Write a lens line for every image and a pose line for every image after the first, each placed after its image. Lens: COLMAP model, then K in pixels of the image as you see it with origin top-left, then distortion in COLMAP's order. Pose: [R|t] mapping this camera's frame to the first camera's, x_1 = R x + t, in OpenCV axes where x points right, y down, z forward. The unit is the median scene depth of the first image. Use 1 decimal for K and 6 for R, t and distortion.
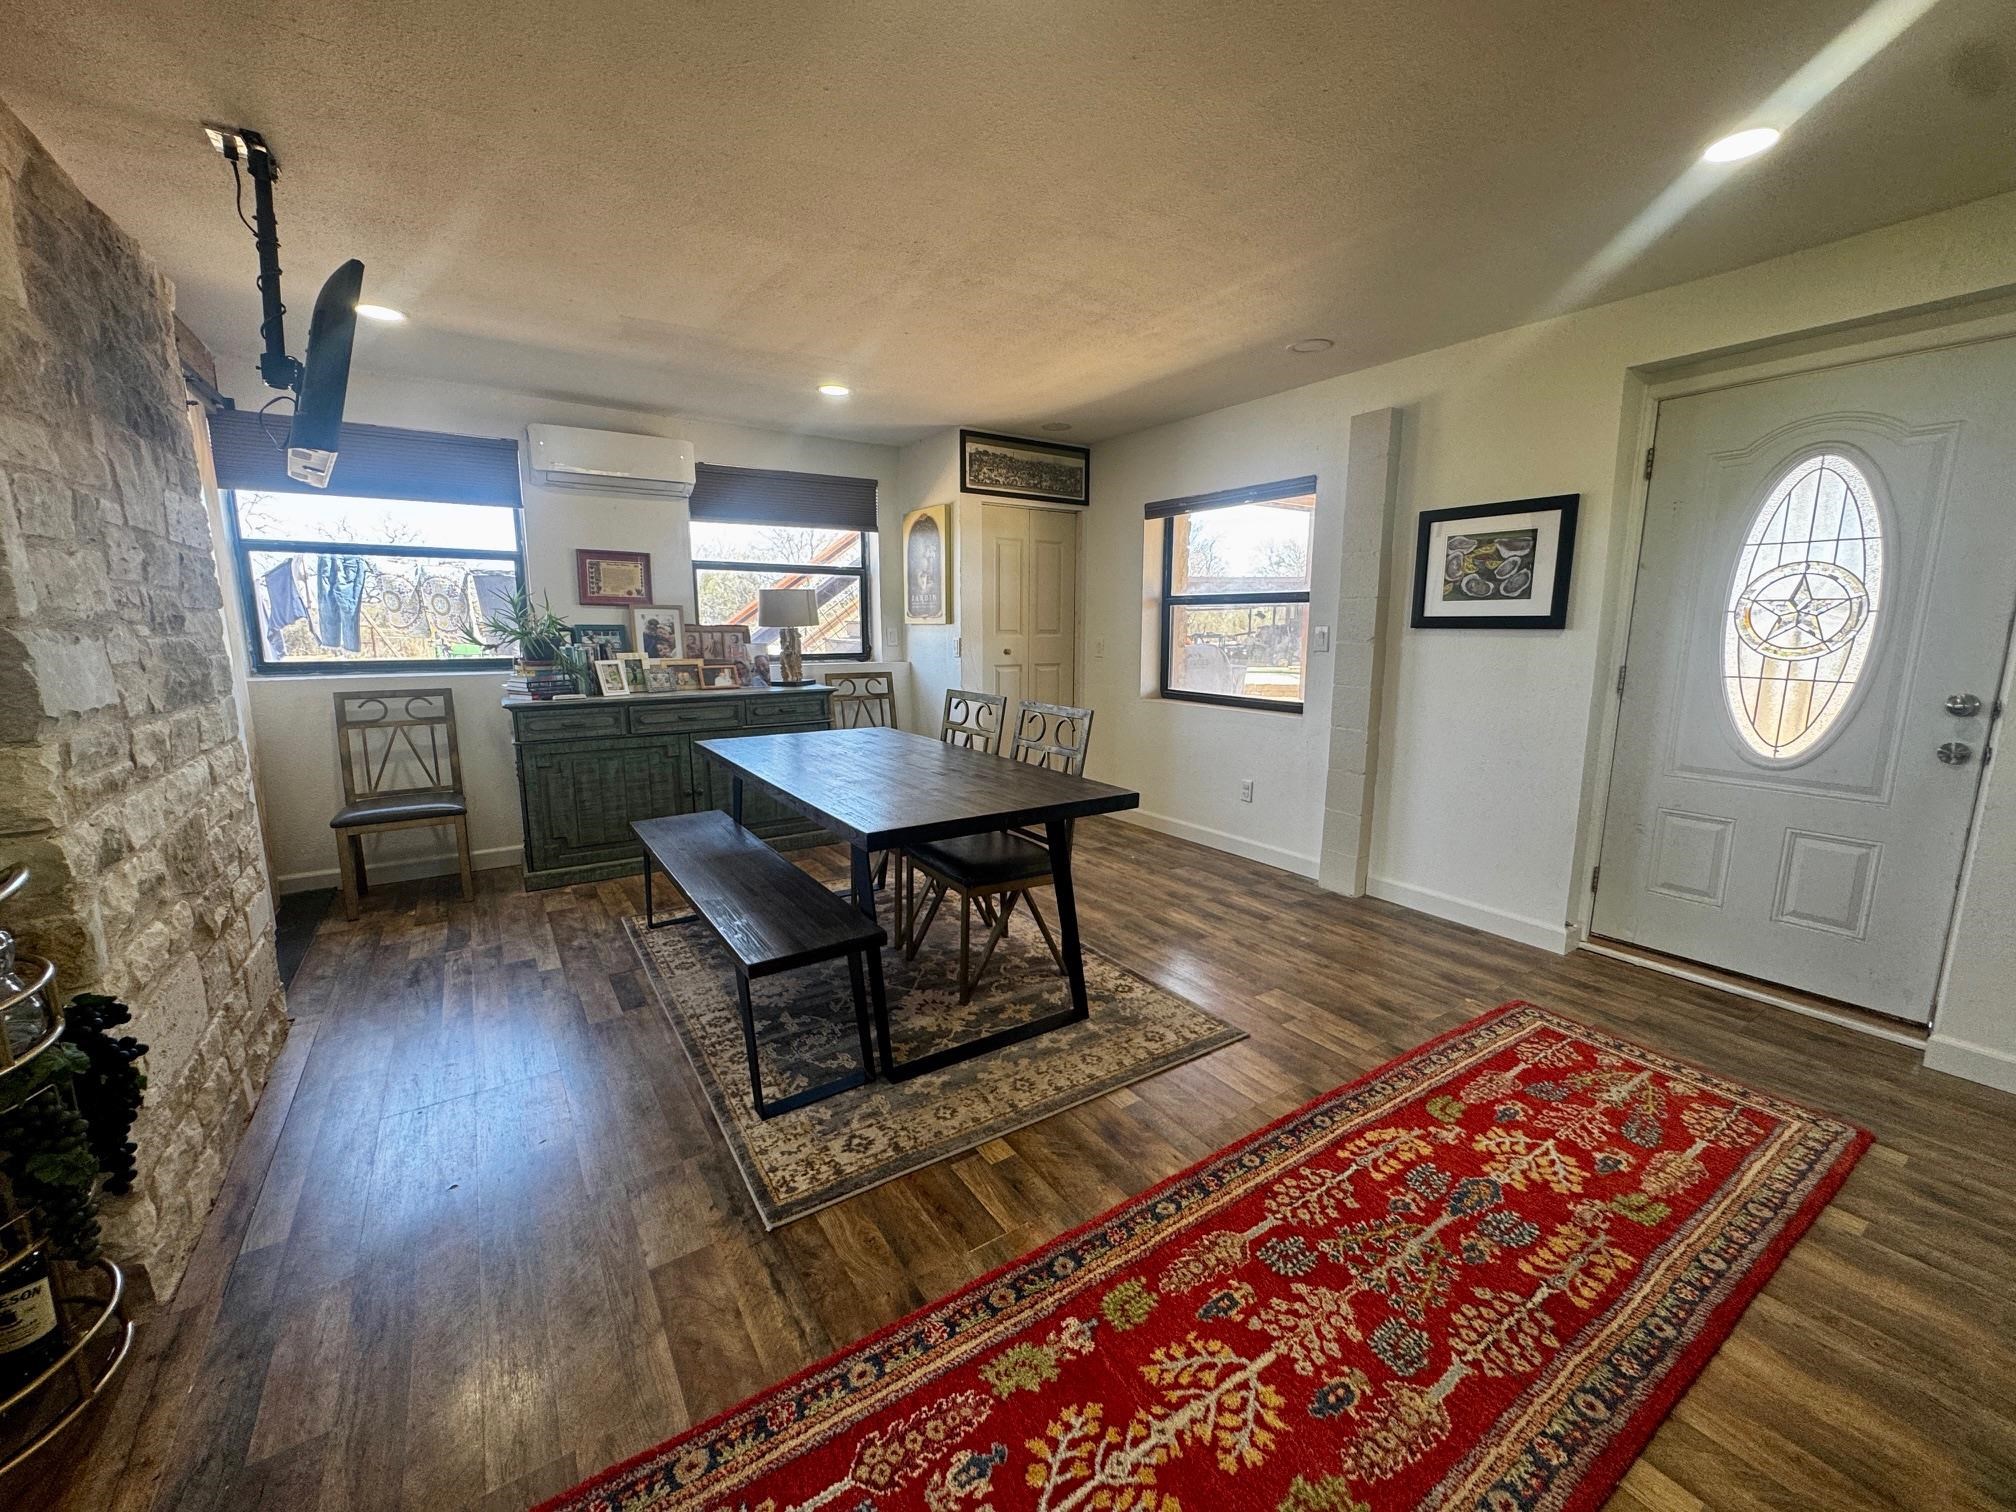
lens RADIAL K [[804.5, 0, 1009.8], [0, 804.5, 756.9], [0, 0, 1]] dist [-0.002651, 0.000361]
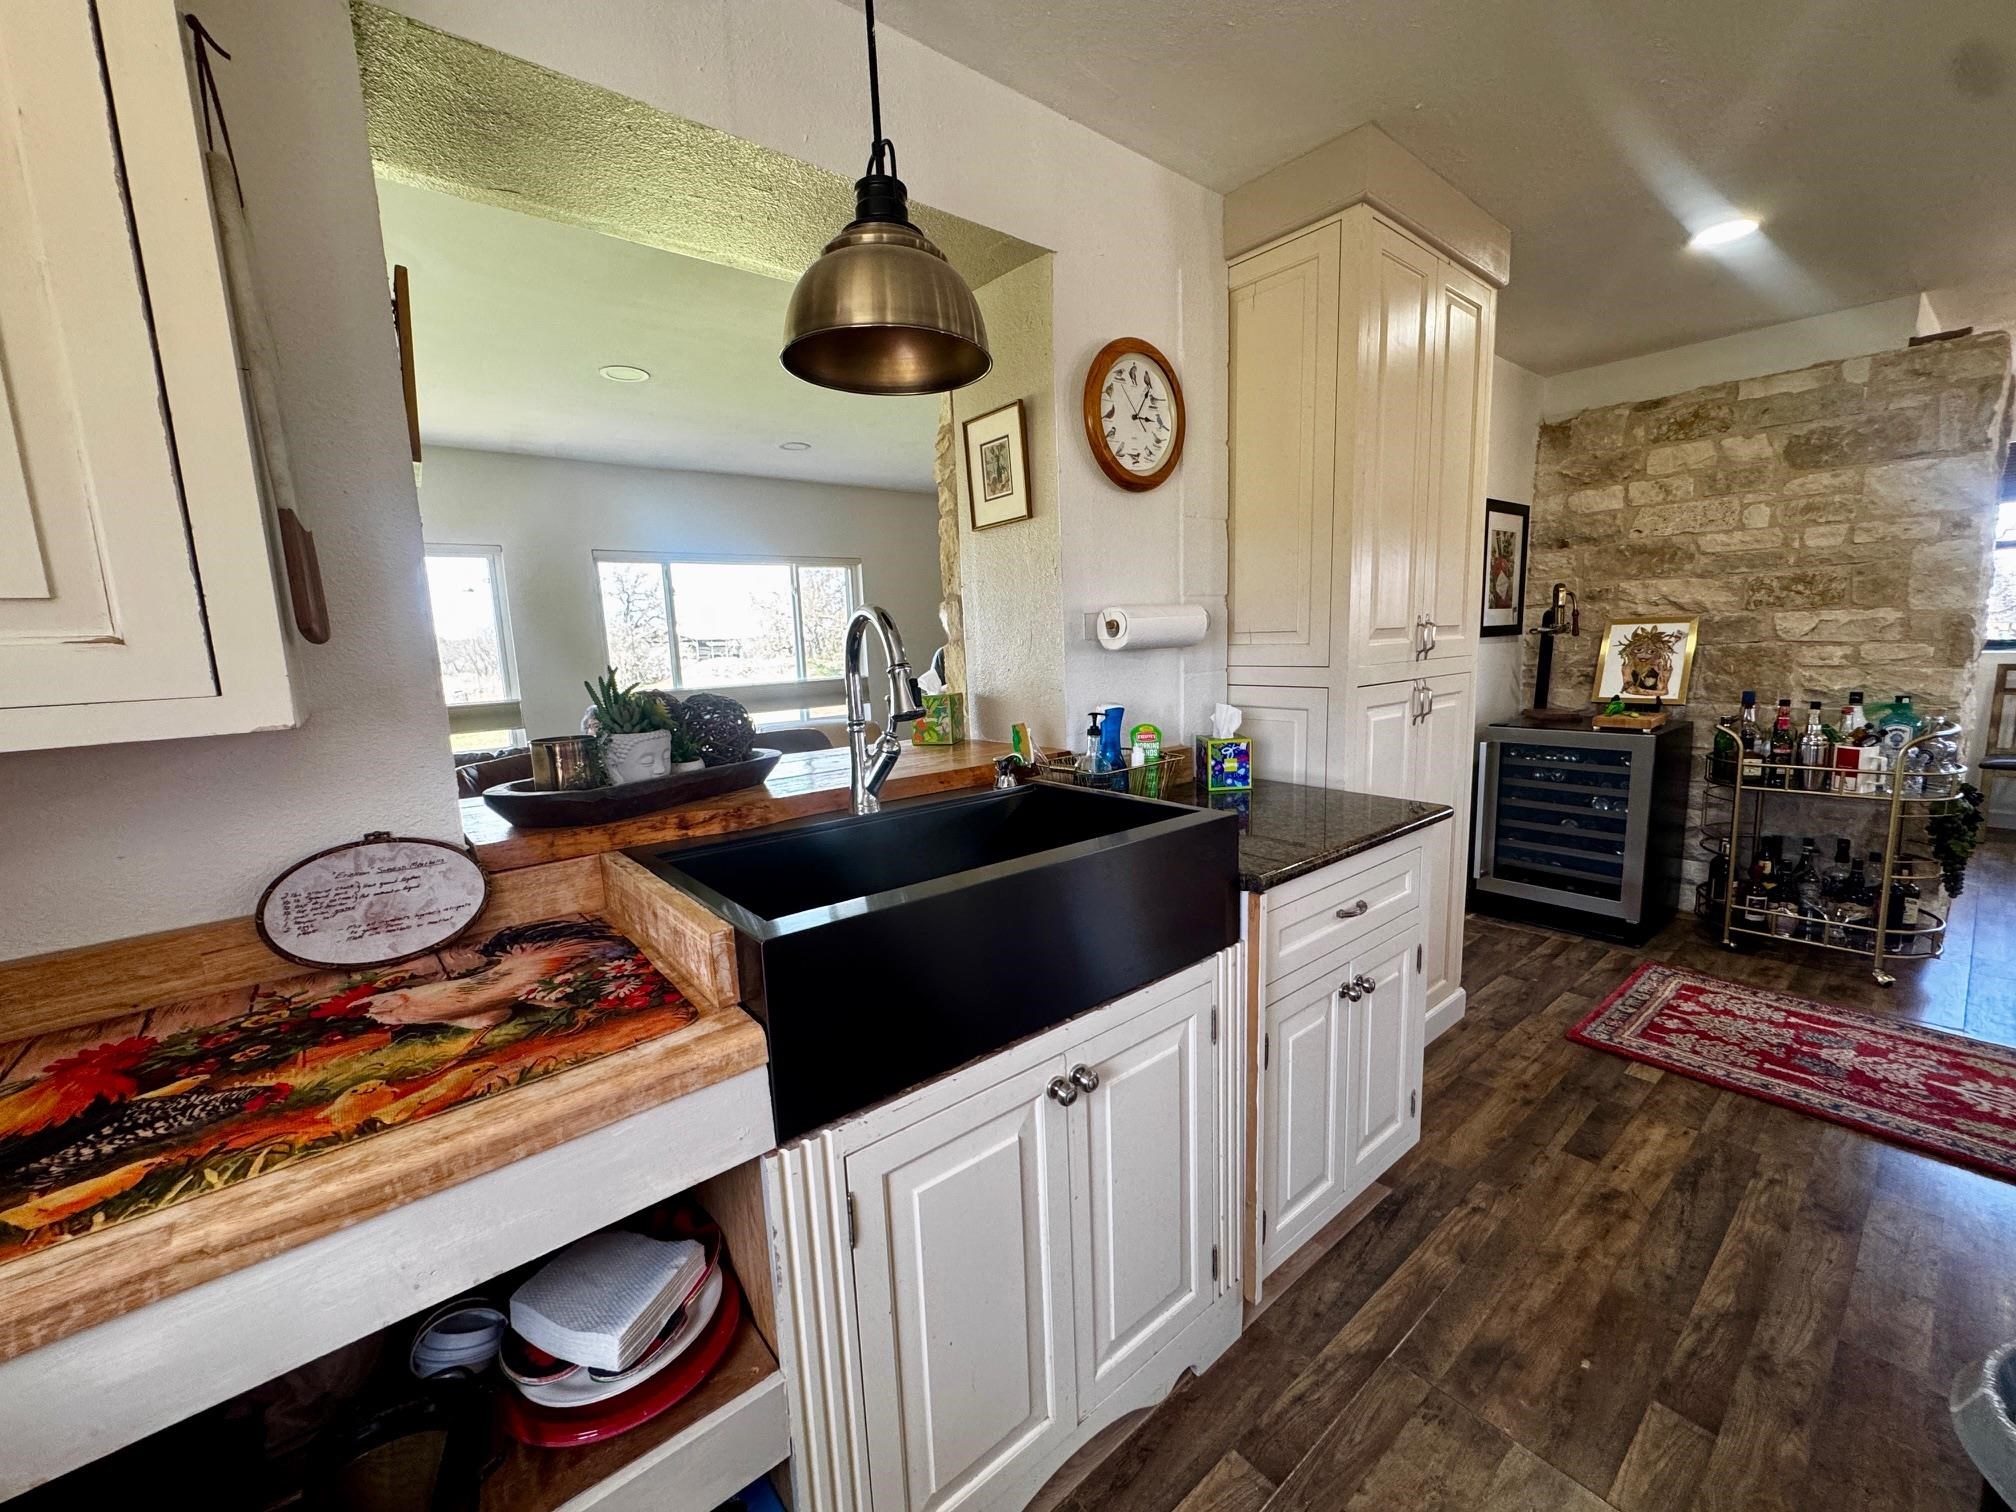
lens RADIAL K [[804.5, 0, 1009.8], [0, 804.5, 756.9], [0, 0, 1]] dist [-0.002651, 0.000361]
pose [[0.094385, 0.141491, -0.985430, 0.261925], [-0.128562, 0.983292, 0.128871, 0.101967], [0.987200, 0.114526, 0.110998, -0.651537]]
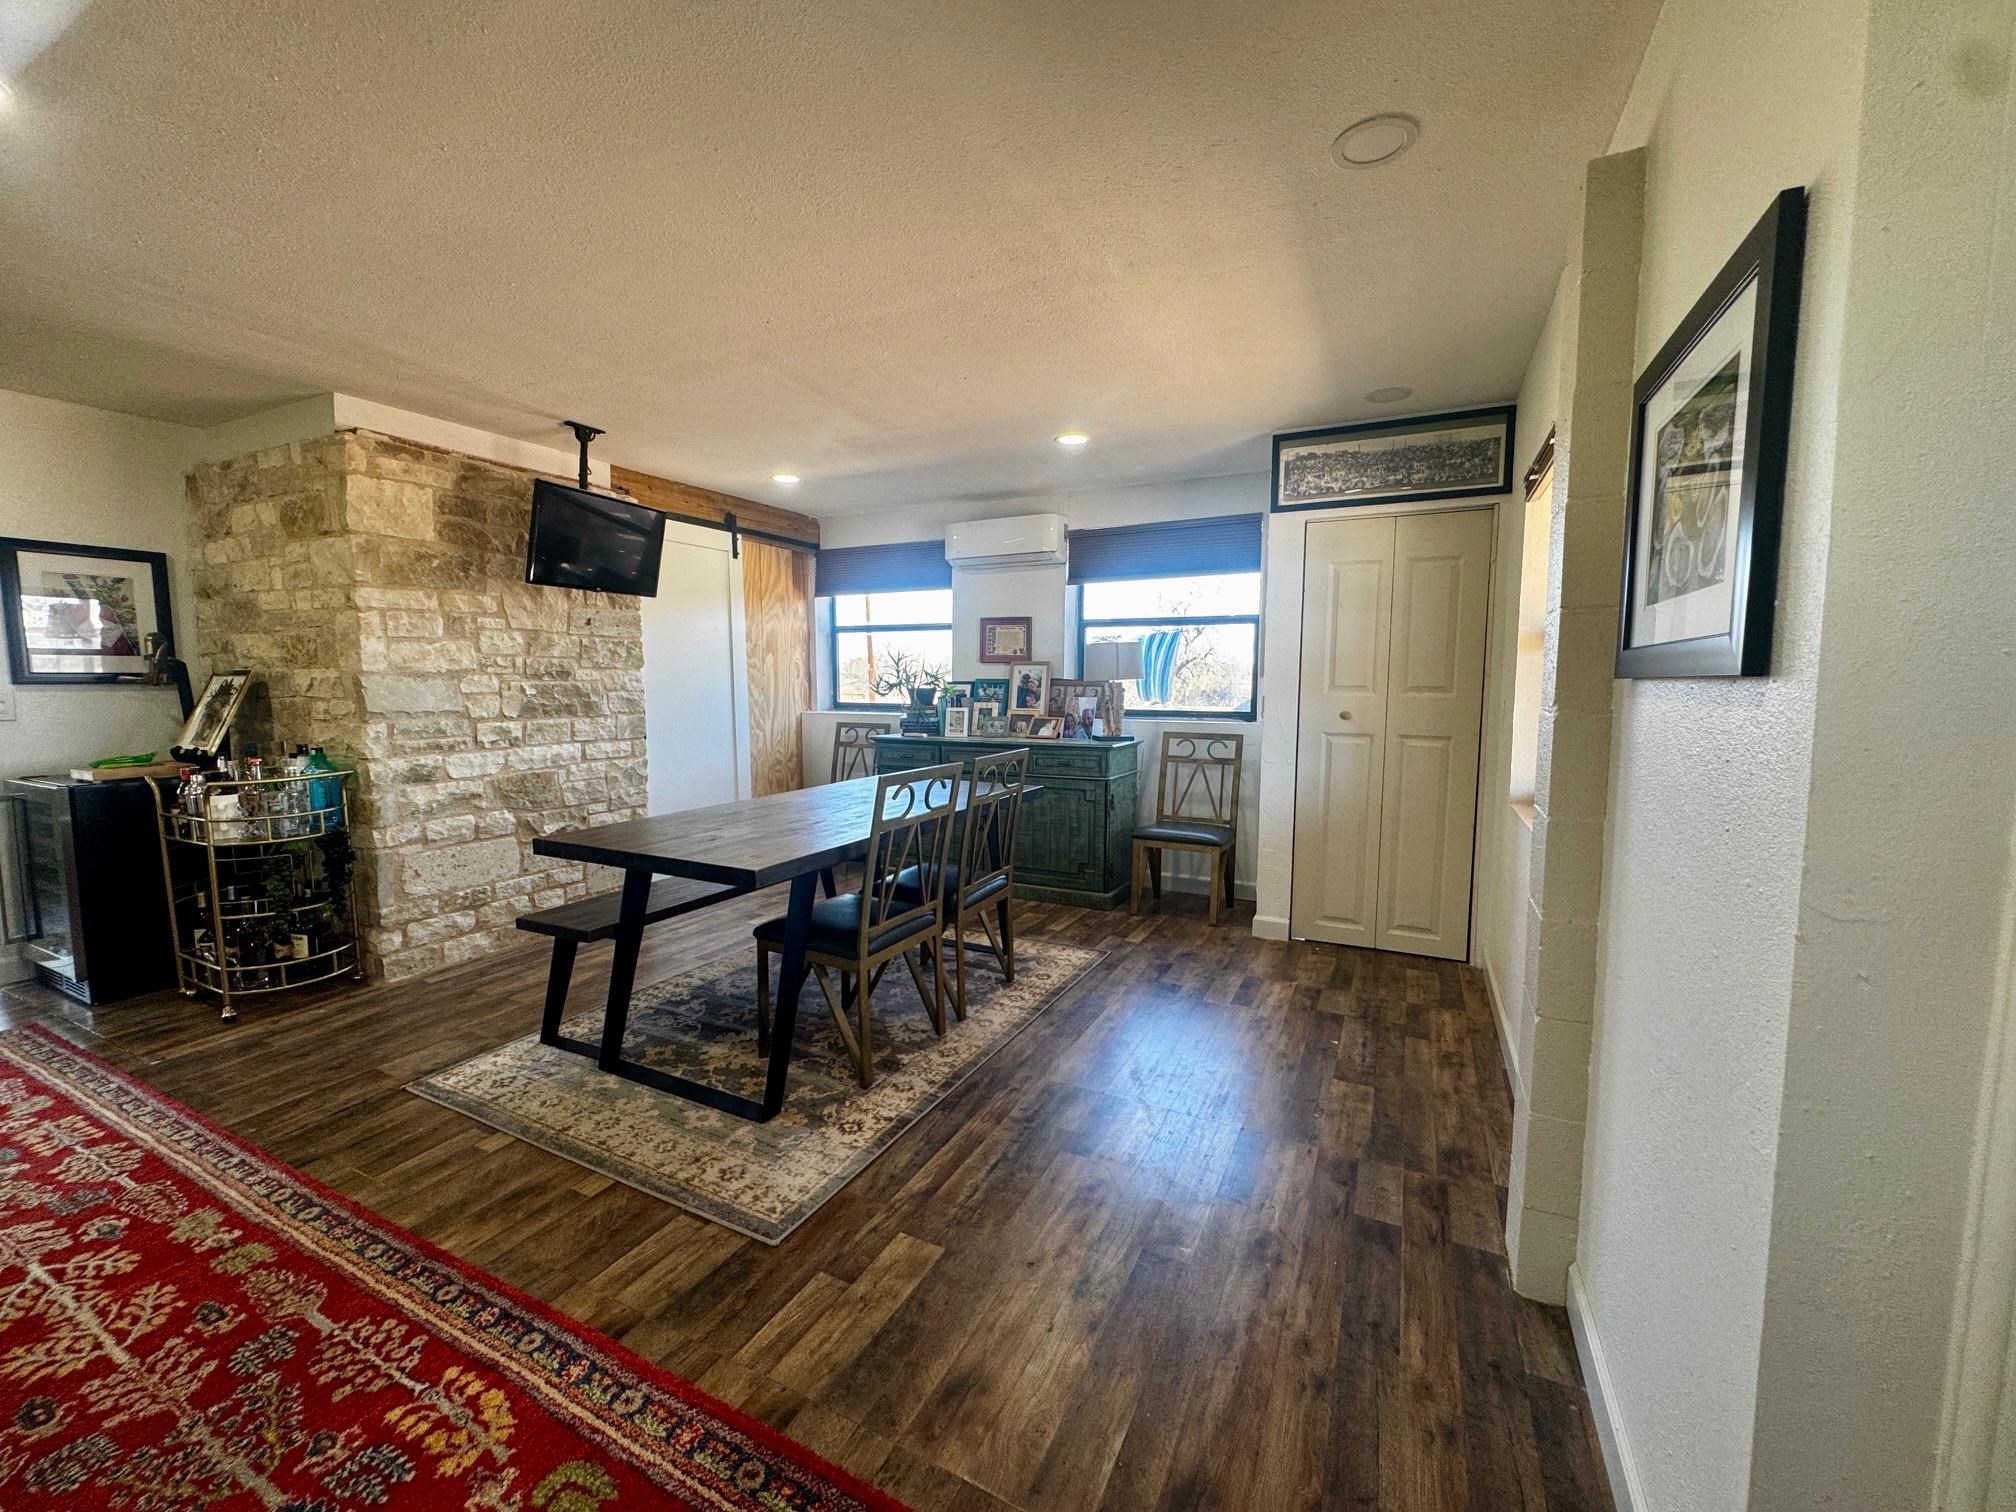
lens RADIAL K [[804.5, 0, 1009.8], [0, 804.5, 756.9], [0, 0, 1]] dist [-0.002651, 0.000361]
pose [[0.495051, 0.081736, -0.865011, 0.693198], [-0.144849, 0.989397, 0.010591, -0.083138], [0.856705, 0.120053, 0.501642, 0.548412]]
